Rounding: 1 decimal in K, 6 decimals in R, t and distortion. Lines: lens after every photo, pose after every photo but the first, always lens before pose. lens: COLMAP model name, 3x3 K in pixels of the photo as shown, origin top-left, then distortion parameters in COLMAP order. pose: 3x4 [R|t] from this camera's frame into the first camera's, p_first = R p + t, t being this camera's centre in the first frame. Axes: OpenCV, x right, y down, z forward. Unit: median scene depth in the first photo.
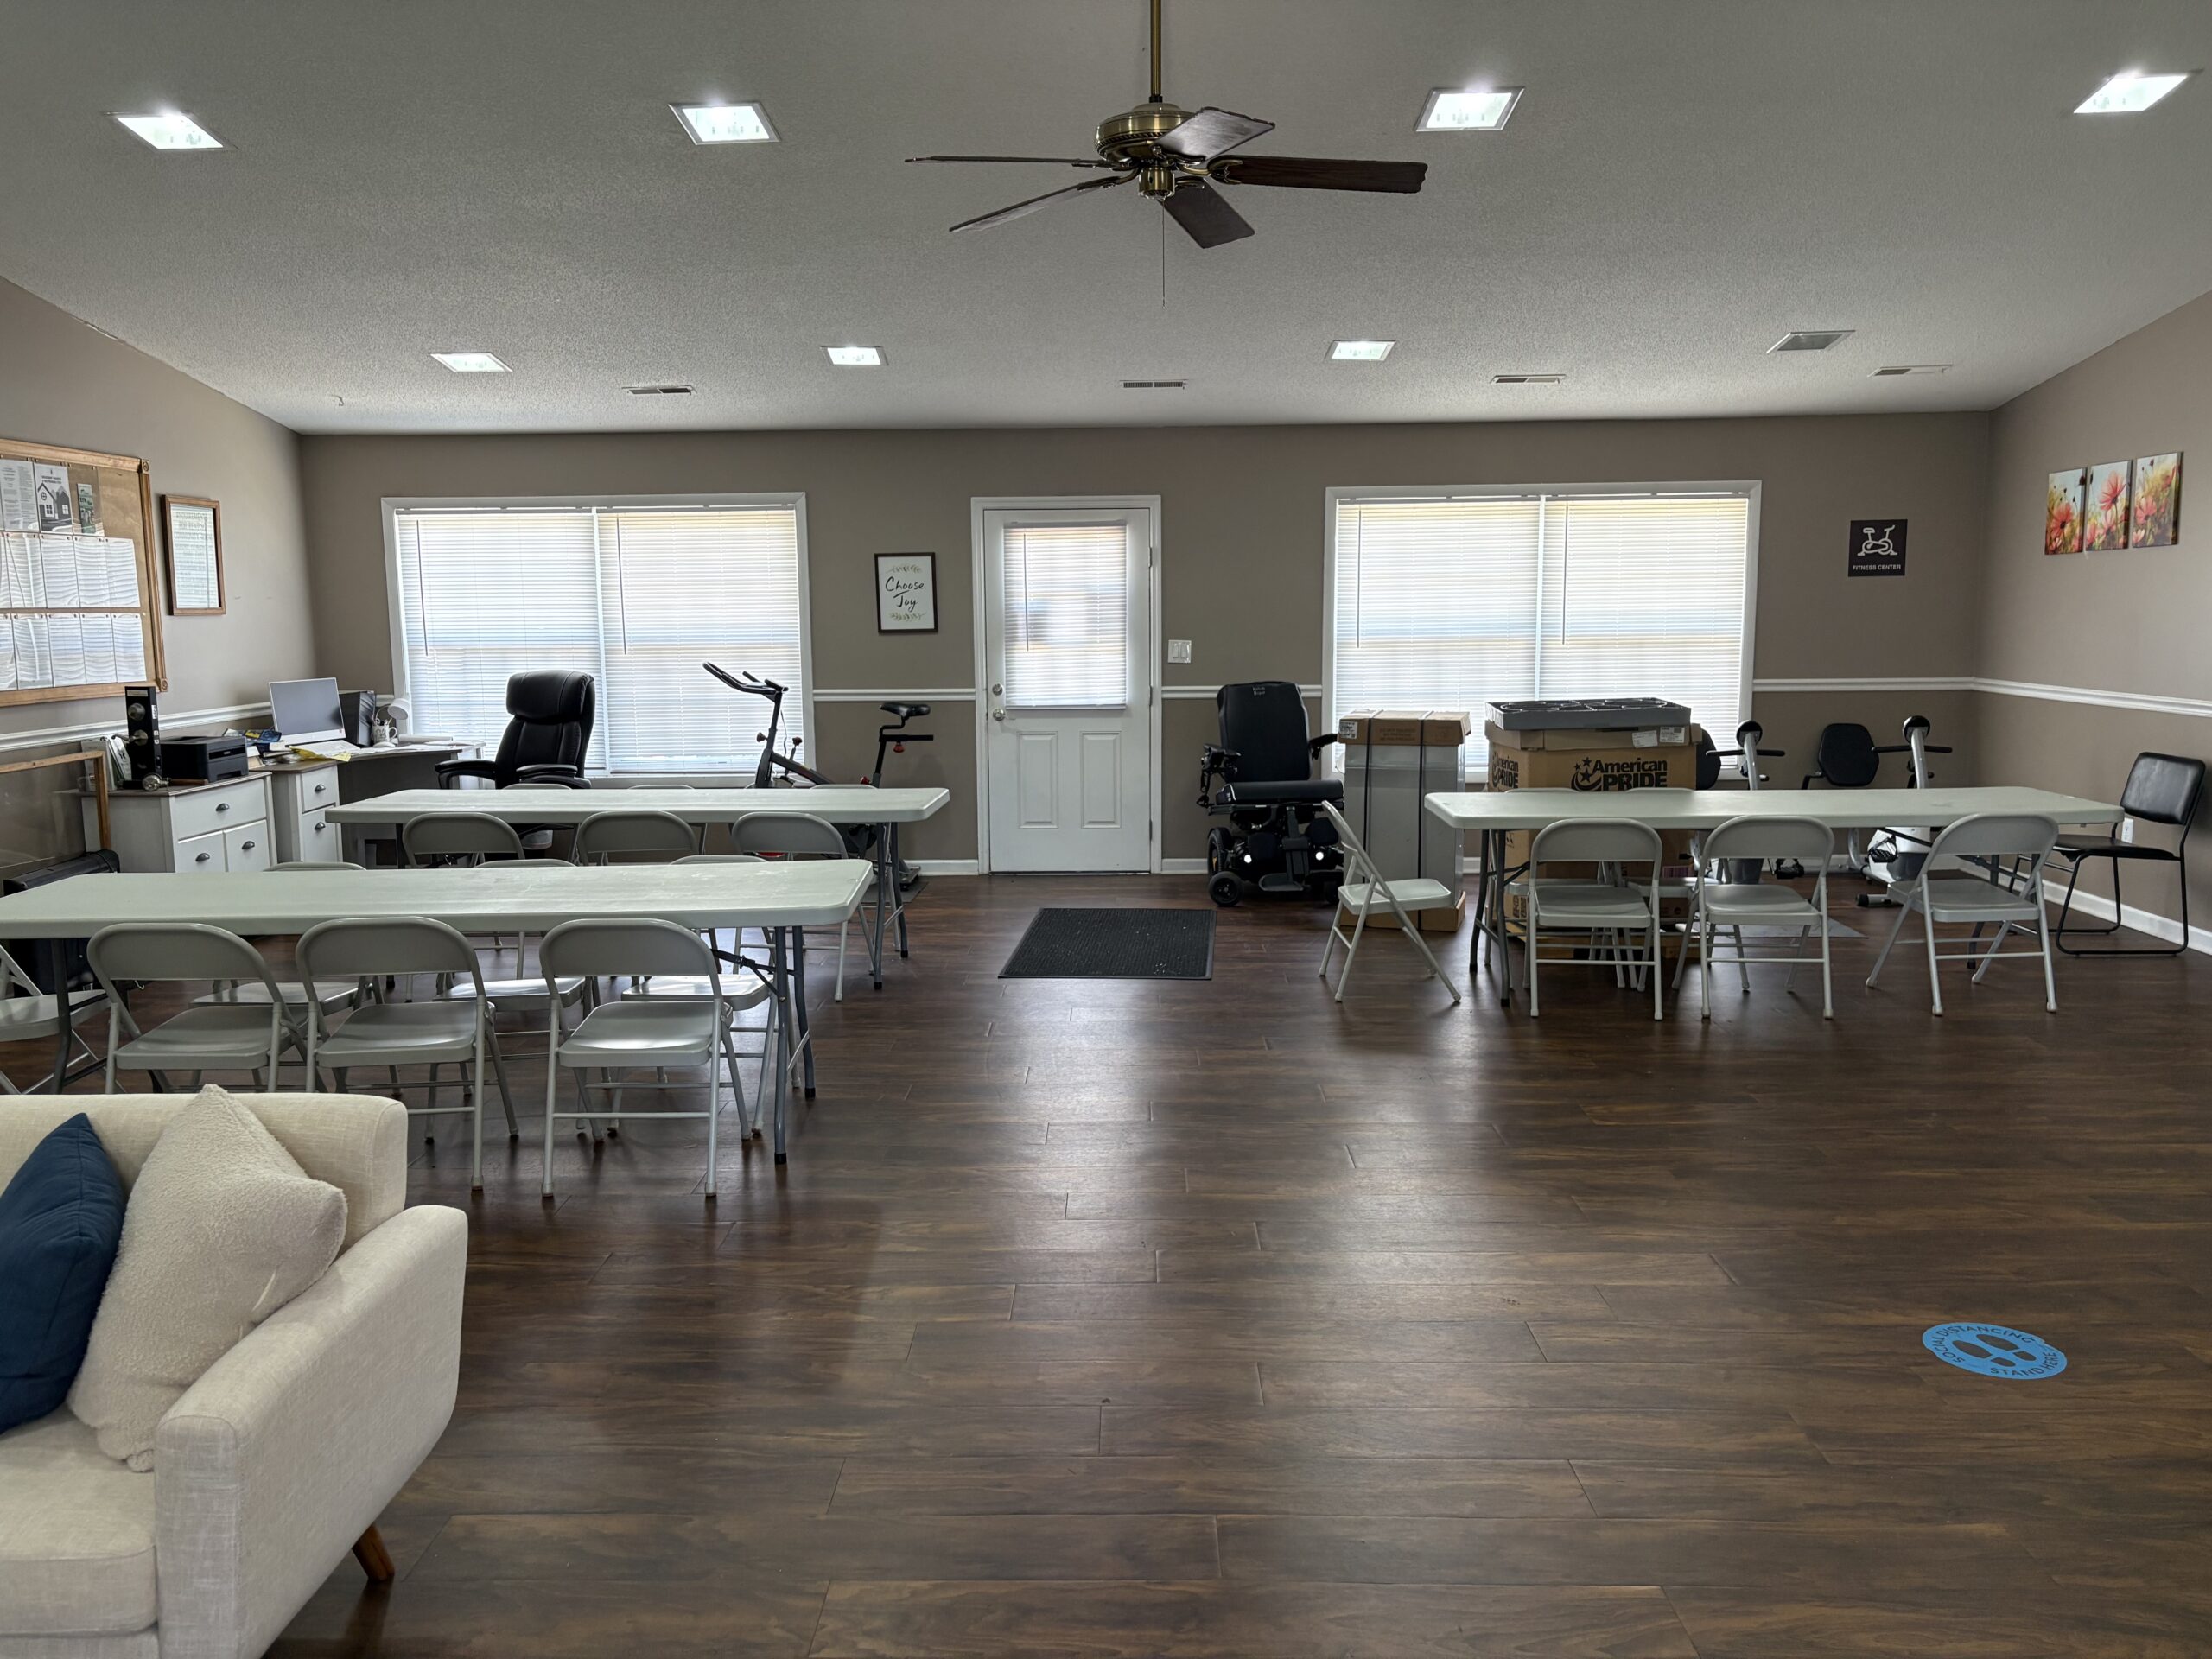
lens RADIAL K [[1661.0, 0, 1113.6], [0, 1661.0, 825.1], [0, 0, 1]] dist [0.026159, -0.029030]
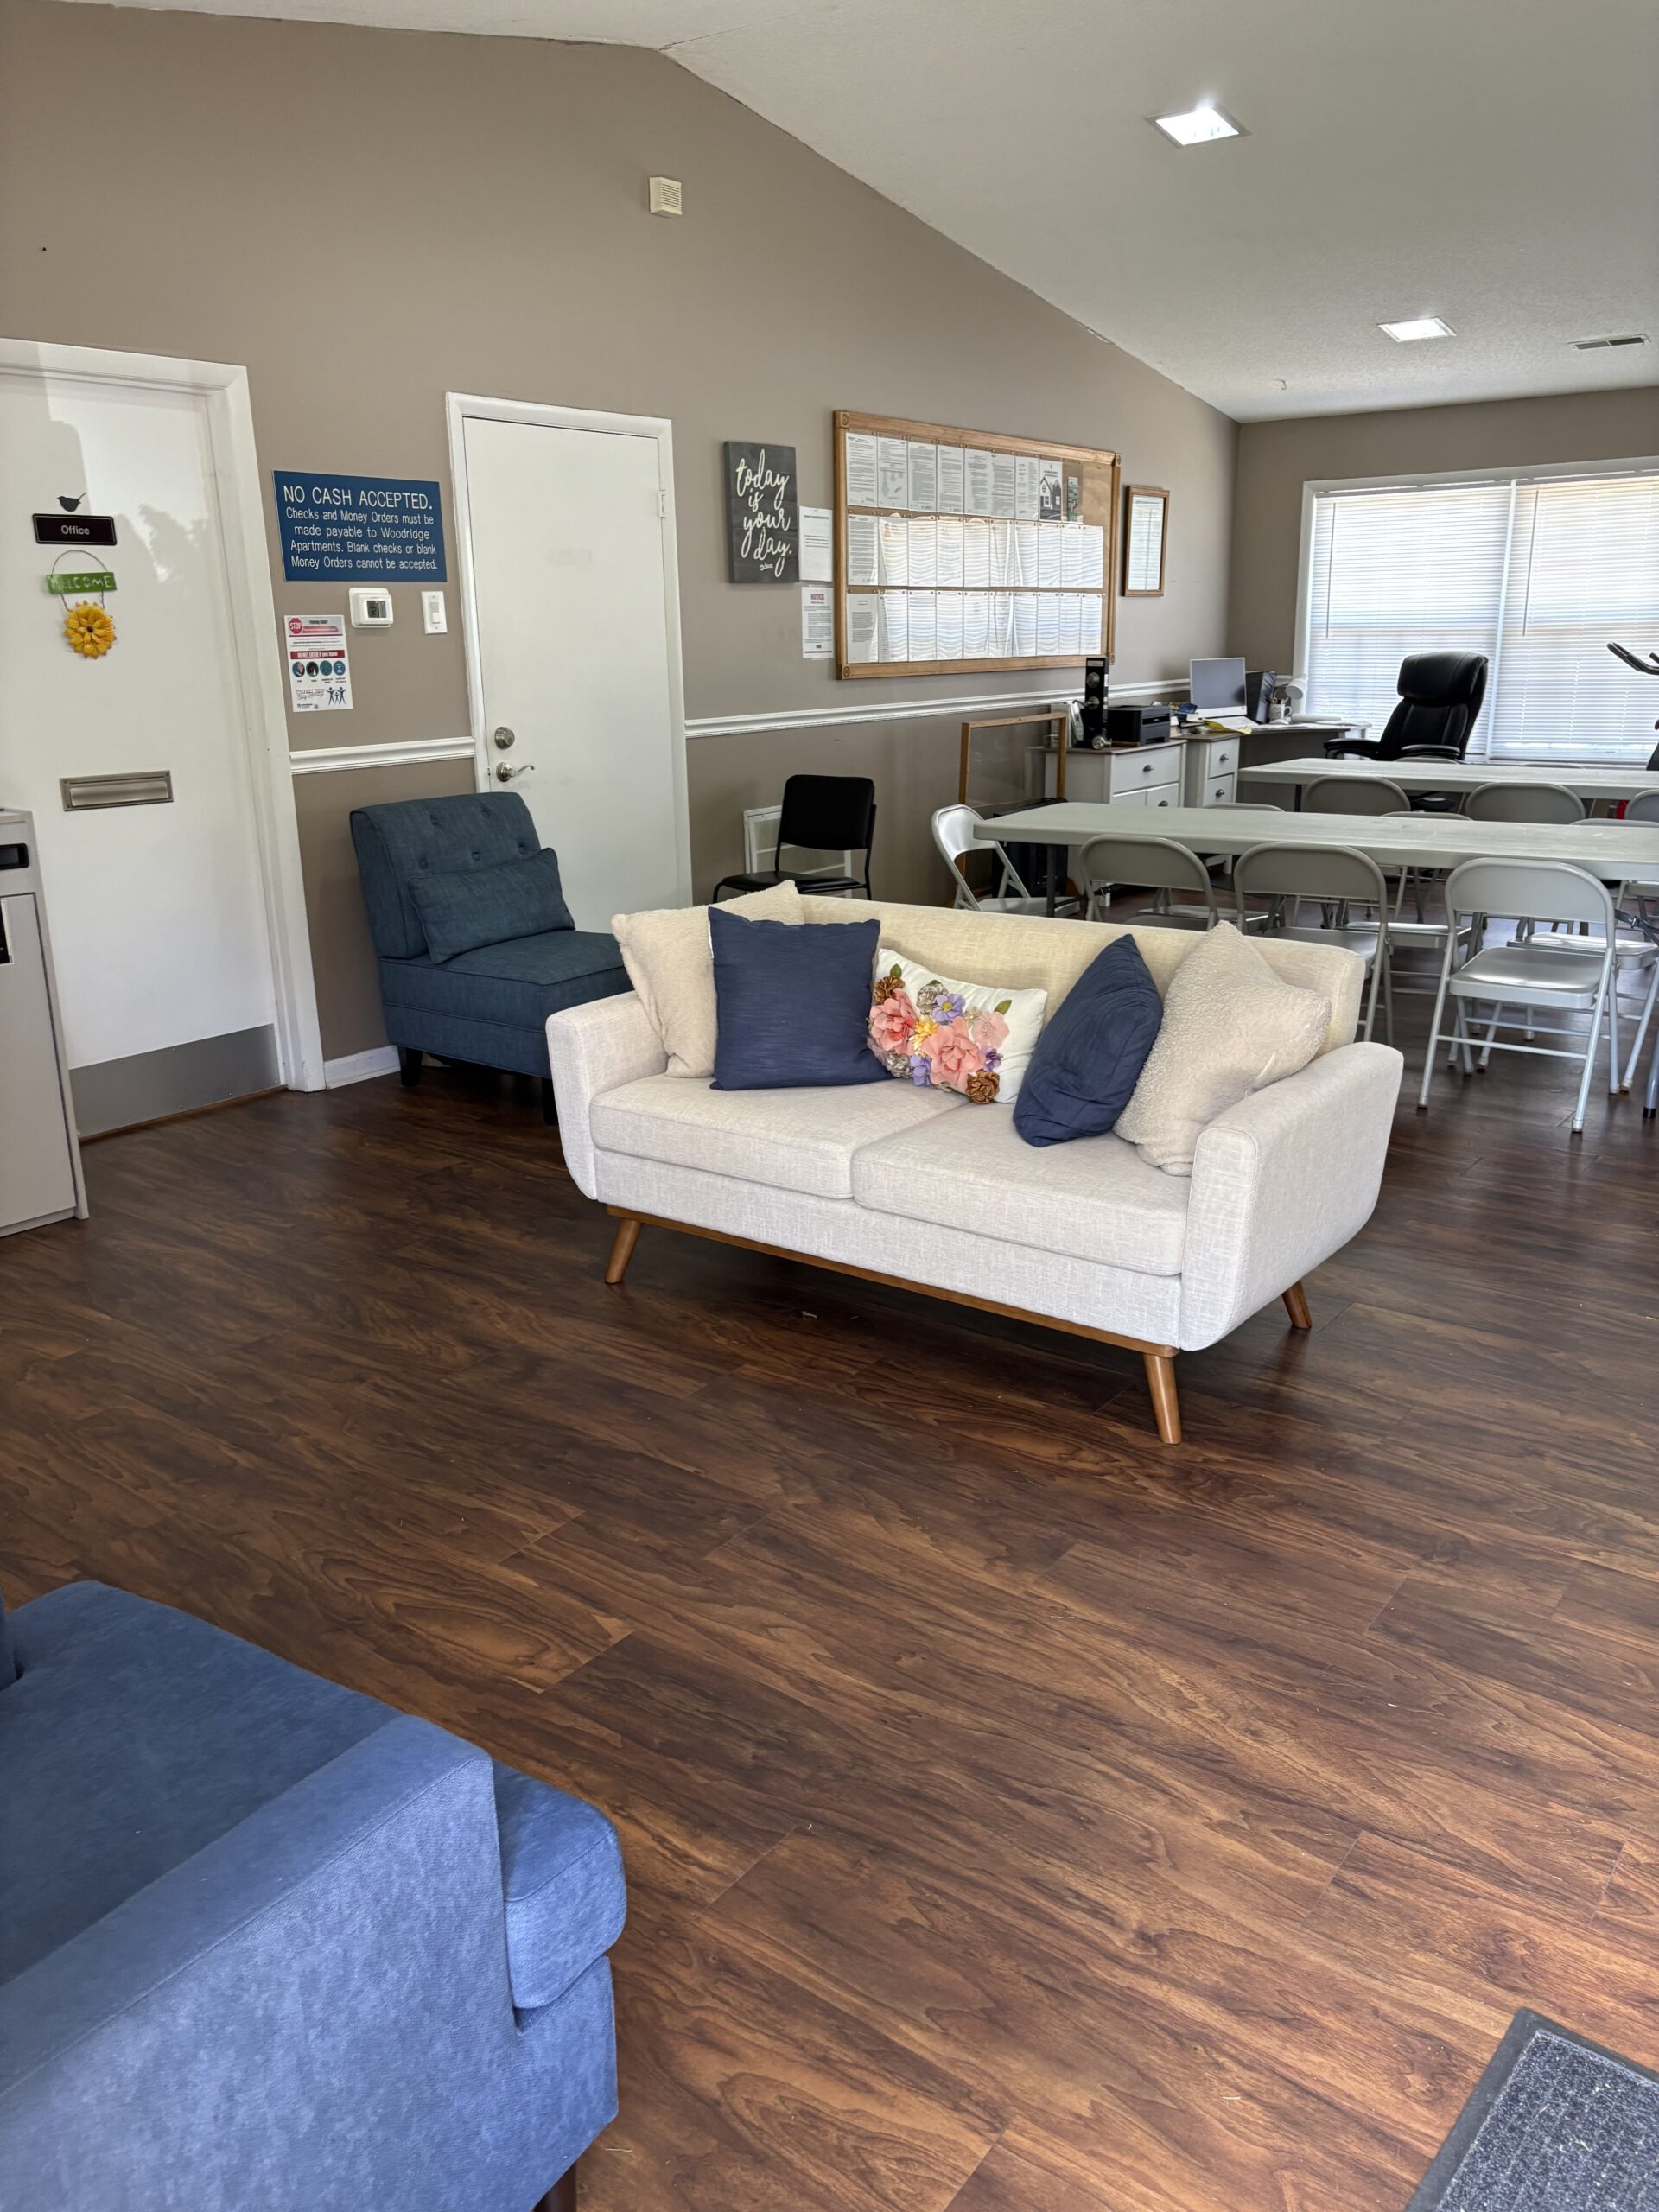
lens RADIAL K [[1661.0, 0, 833.1], [0, 1661.0, 1131.1], [0, 0, 1]] dist [0.026159, -0.029030]
pose [[0.802308, 0.171045, -0.571879, -0.008390], [-0.072947, 0.978980, 0.190467, 0.032124], [0.592437, -0.111097, 0.797920, -0.074092]]
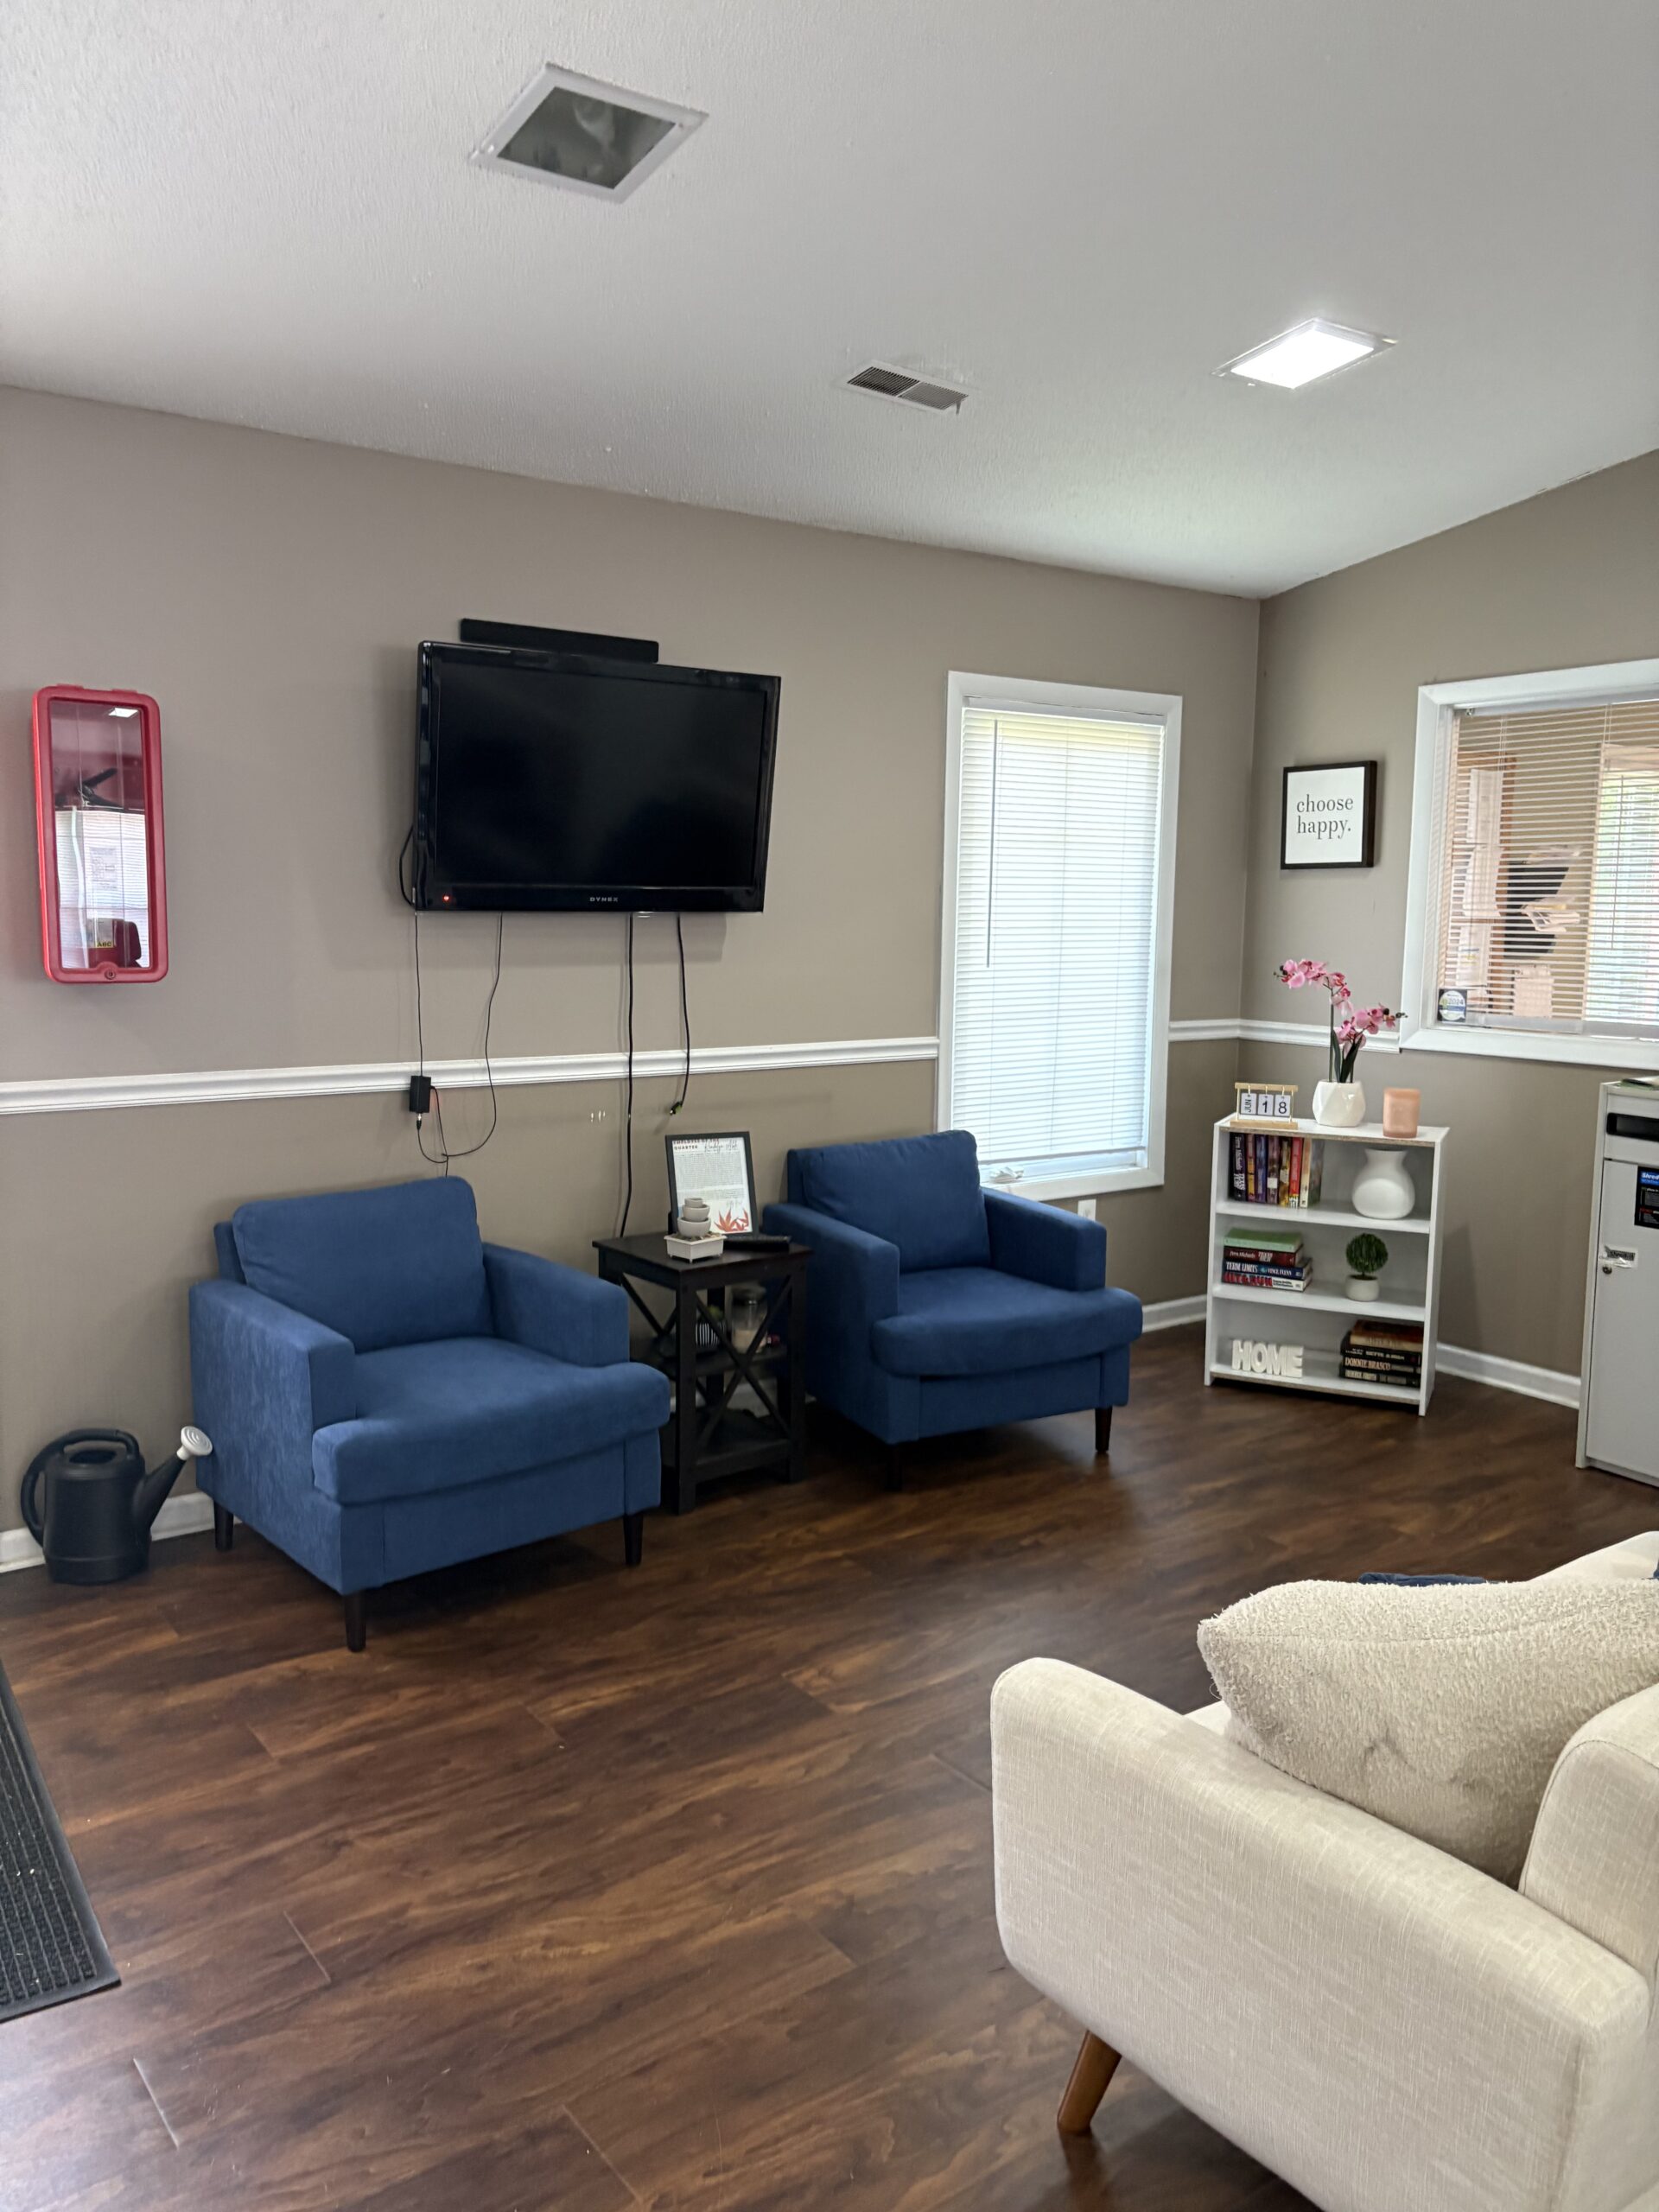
lens RADIAL K [[1661.0, 0, 832.1], [0, 1661.0, 1104.8], [0, 0, 1]] dist [0.026159, -0.029030]
pose [[-0.802239, 0.071088, -0.592756, 0.089782], [-0.082229, 0.970265, 0.227650, -0.222380], [0.591313, 0.231371, -0.772539, 1.671671]]
